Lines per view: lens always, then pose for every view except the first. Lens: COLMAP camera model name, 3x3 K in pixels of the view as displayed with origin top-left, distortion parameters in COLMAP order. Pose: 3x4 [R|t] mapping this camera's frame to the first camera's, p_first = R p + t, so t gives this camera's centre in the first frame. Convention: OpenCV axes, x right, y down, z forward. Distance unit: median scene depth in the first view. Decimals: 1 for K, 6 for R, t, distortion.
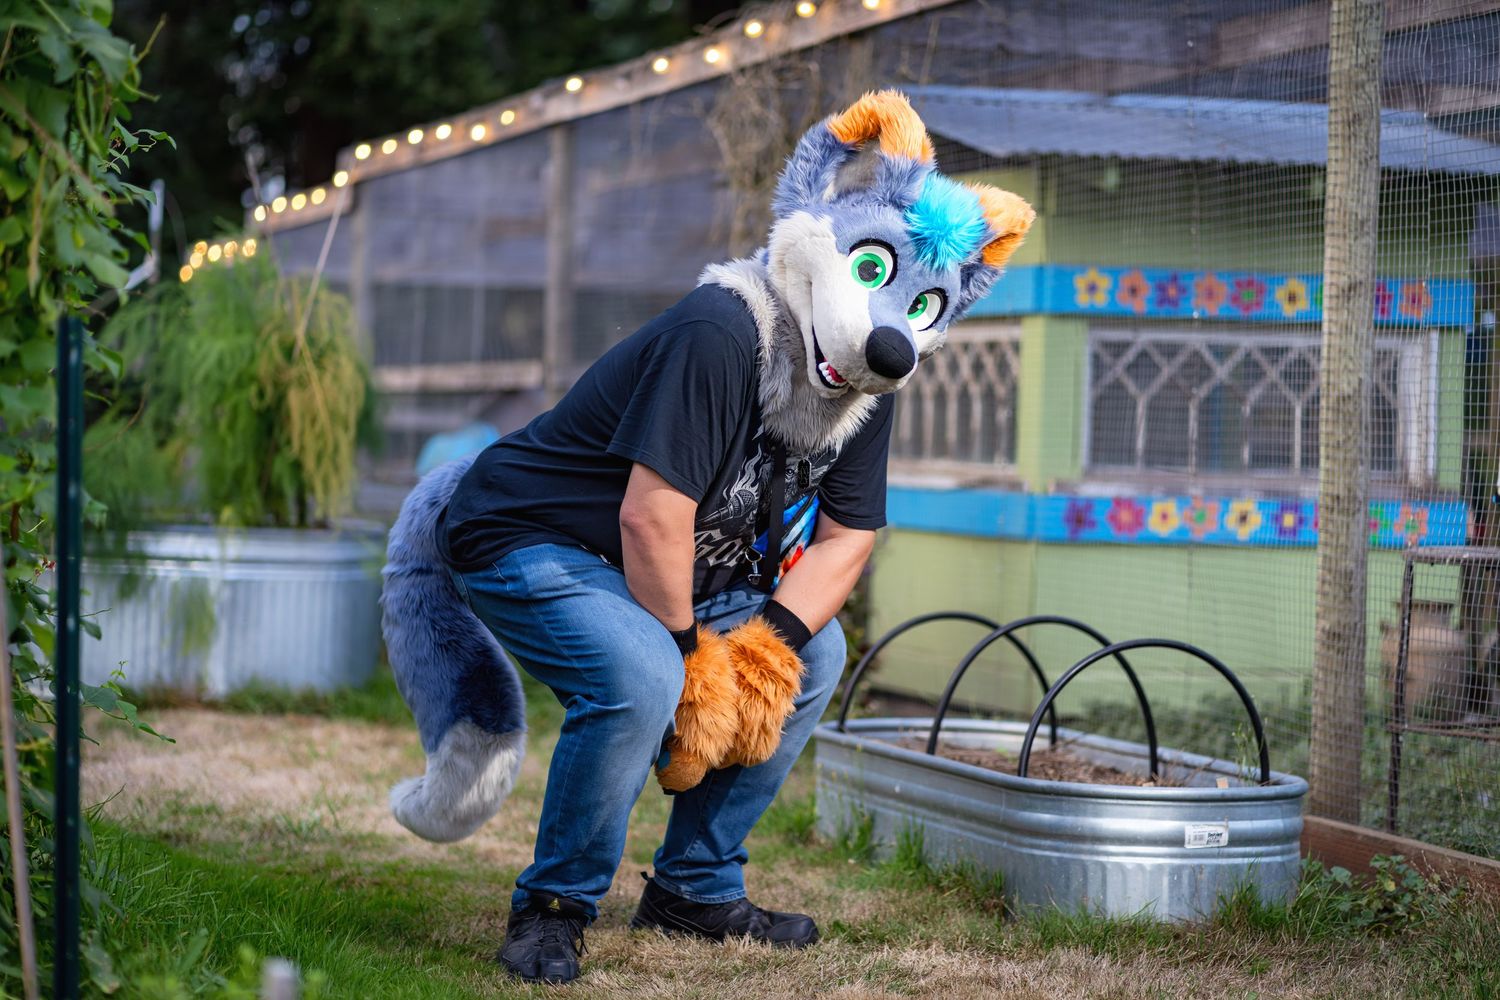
lens RADIAL K [[3693.6, 0, 750.0], [0, 3693.6, 500.0], [0, 0, 1]] dist [0.030985, 0.182720]
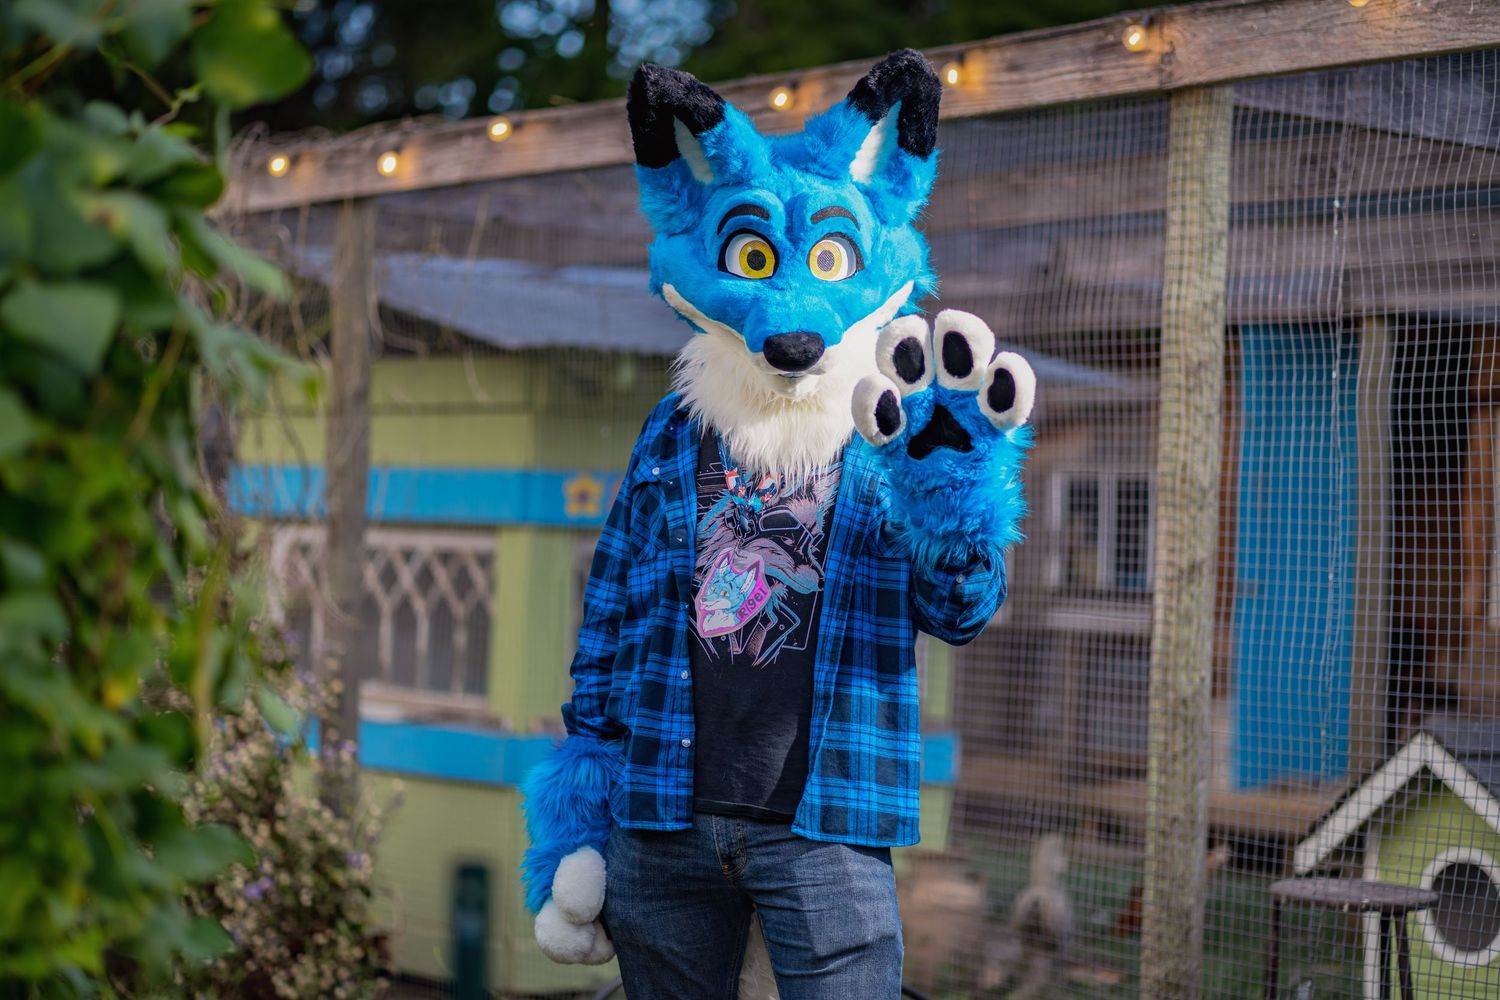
lens RADIAL K [[3693.6, 0, 750.0], [0, 3693.6, 500.0], [0, 0, 1]] dist [0.030985, 0.182720]
pose [[0.956686, 0.016016, 0.290681, -0.127516], [-0.009318, 0.999659, -0.024414, -0.037361], [-0.290973, 0.020648, 0.956509, 0.166752]]
